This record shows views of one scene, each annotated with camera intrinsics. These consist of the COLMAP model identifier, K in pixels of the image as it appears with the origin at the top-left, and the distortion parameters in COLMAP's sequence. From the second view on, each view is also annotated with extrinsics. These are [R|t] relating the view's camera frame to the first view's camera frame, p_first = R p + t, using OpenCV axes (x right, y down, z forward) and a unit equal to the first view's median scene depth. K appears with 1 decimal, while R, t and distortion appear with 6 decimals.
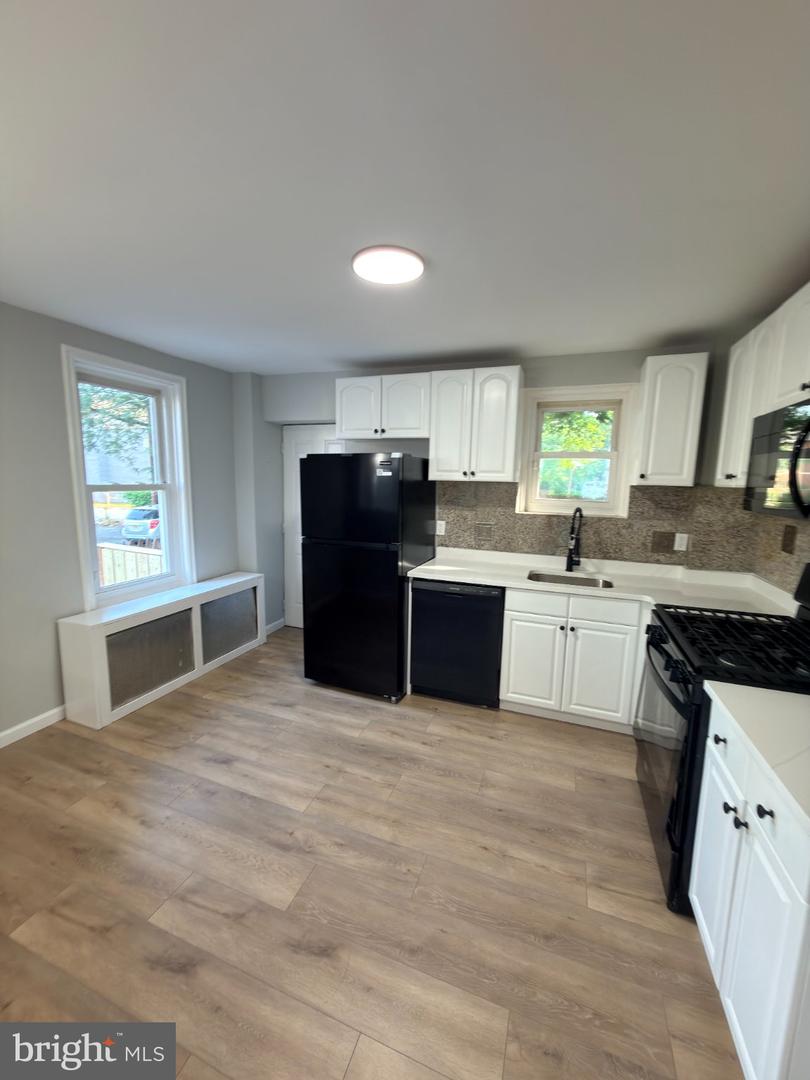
lens RADIAL K [[430.2, 0, 412.7], [0, 430.2, 536.4], [0, 0, 1]] dist [-0.000618, -0.000313]
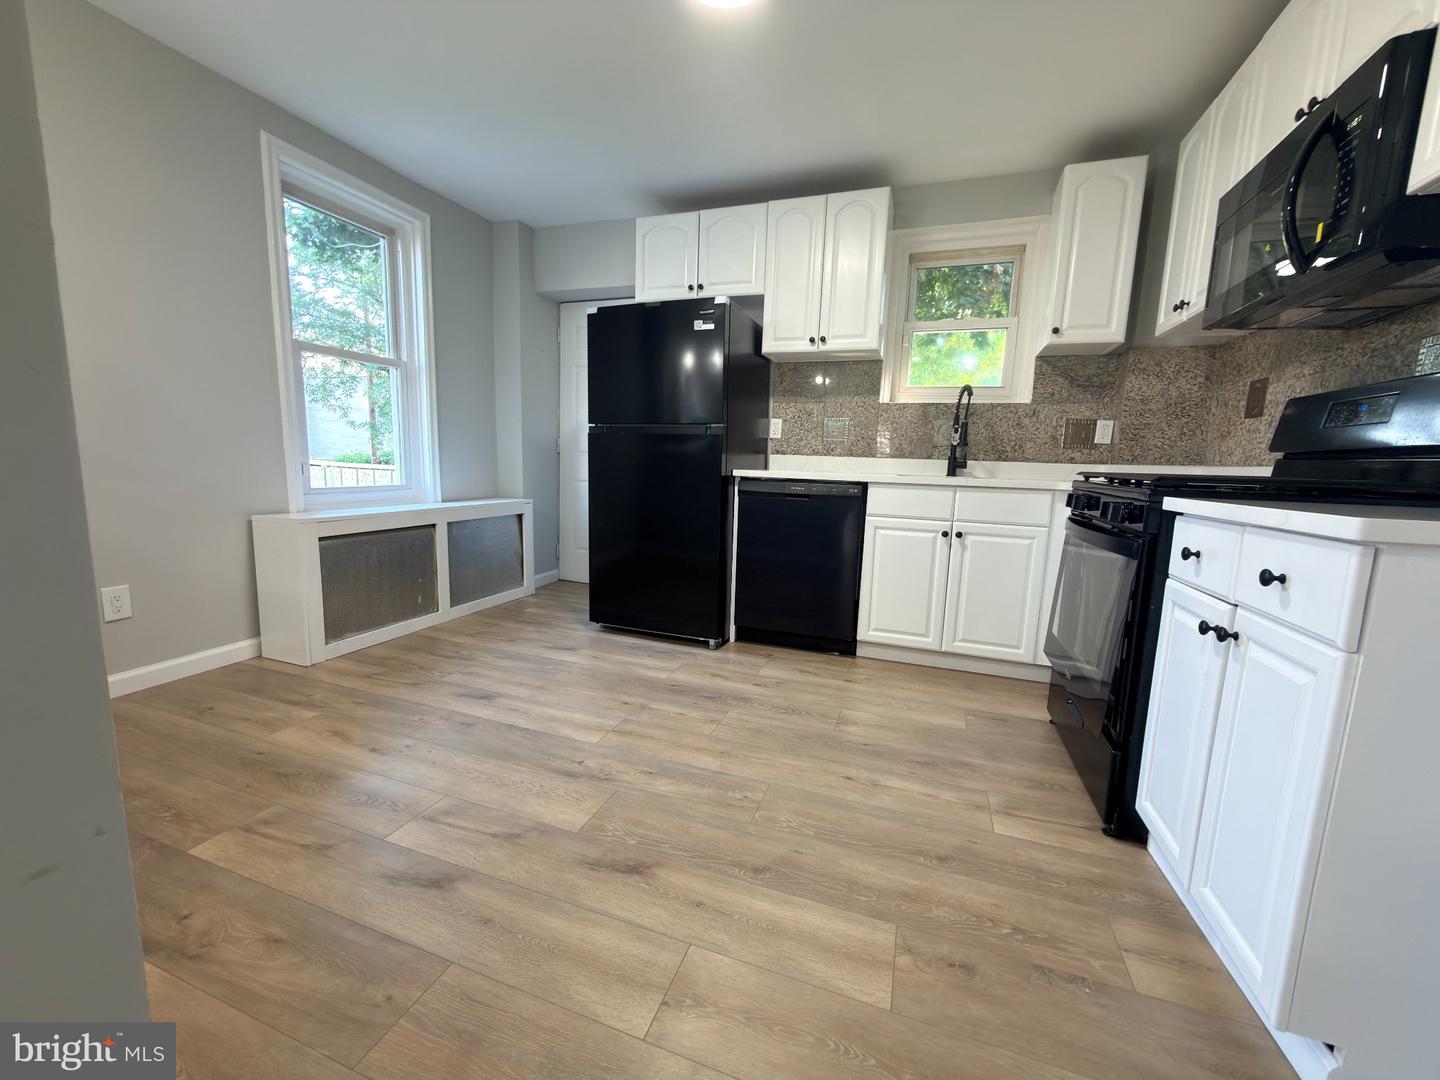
lens RADIAL K [[573.6, 0, 728.5], [0, 573.6, 540.5], [0, 0, 1]] dist [-0.000618, -0.000313]
pose [[0.999829, 0.011711, 0.014300, -0.035785], [-0.011742, 0.999929, 0.002129, 0.218437], [-0.014274, -0.002297, 0.999895, 0.023320]]
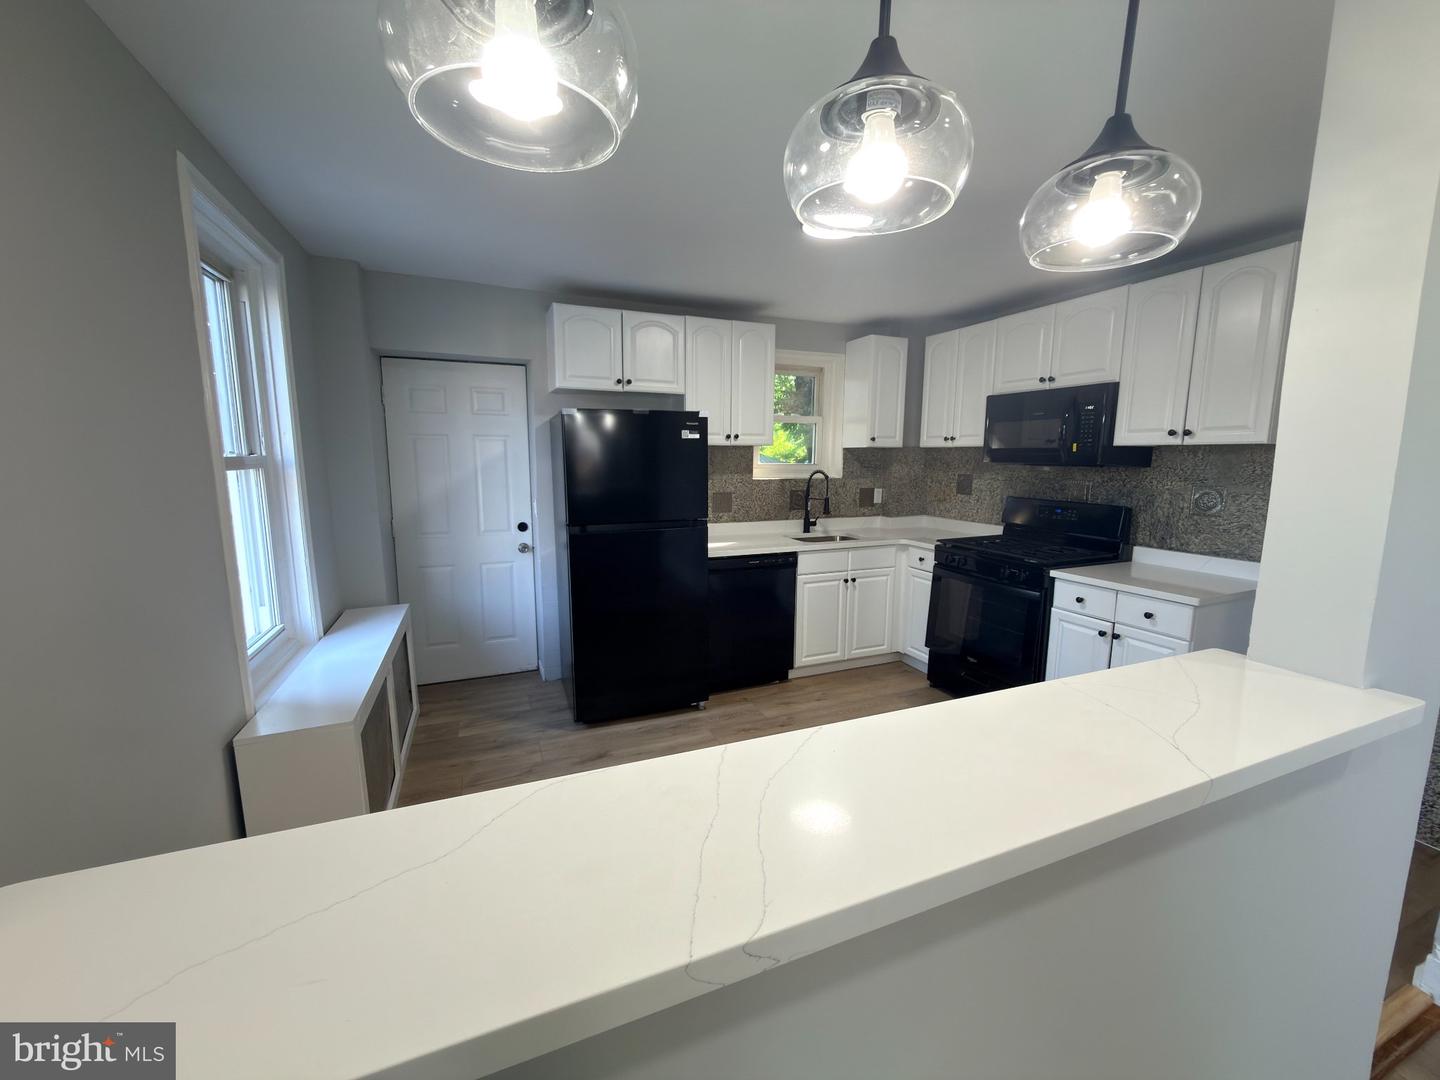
lens RADIAL K [[573.6, 0, 714.4], [0, 573.6, 535.5], [0, 0, 1]] dist [-0.000618, -0.000313]
pose [[0.731546, -0.112245, 0.672490, -0.813320], [0.101671, 0.993286, 0.055190, -0.011400], [-0.674169, 0.027999, 0.738046, 0.157971]]
